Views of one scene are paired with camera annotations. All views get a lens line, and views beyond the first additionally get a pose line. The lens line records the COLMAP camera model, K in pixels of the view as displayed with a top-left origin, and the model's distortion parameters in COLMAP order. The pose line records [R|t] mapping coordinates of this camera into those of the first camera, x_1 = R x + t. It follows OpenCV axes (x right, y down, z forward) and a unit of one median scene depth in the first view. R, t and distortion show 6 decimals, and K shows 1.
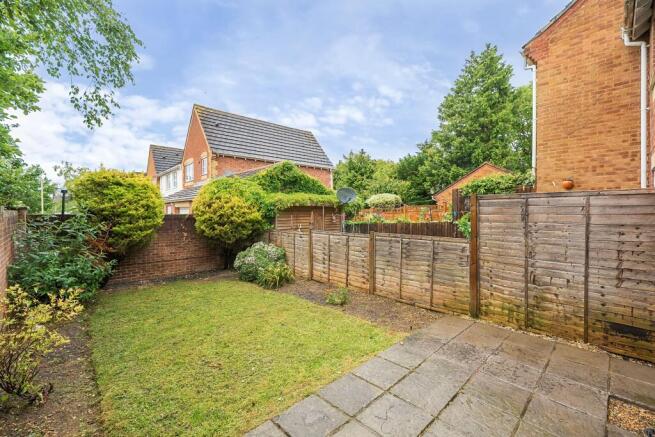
lens RADIAL K [[286.9, 0, 324.4], [0, 286.9, 212.5], [0, 0, 1]] dist [-0.000909, -0.000068]
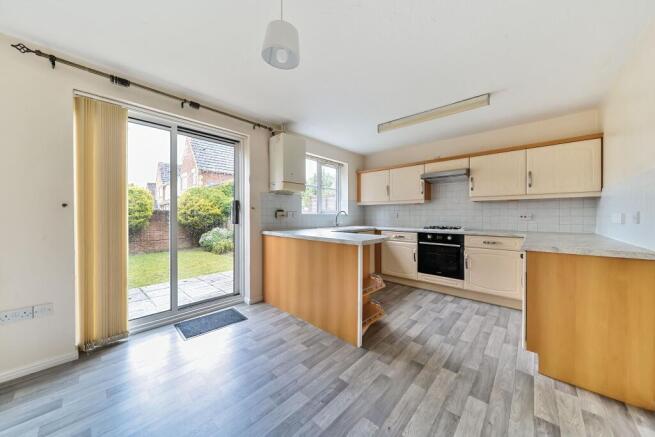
lens RADIAL K [[229.1, 0, 327.2], [0, 229.1, 216.0], [0, 0, 1]] dist [-0.013589, -0.000049]
pose [[0.997566, 0.000237, 0.069735, 0.287927], [-0.000159, 0.999999, -0.001116, 0.040255], [-0.069735, 0.001102, 0.997565, -0.293795]]
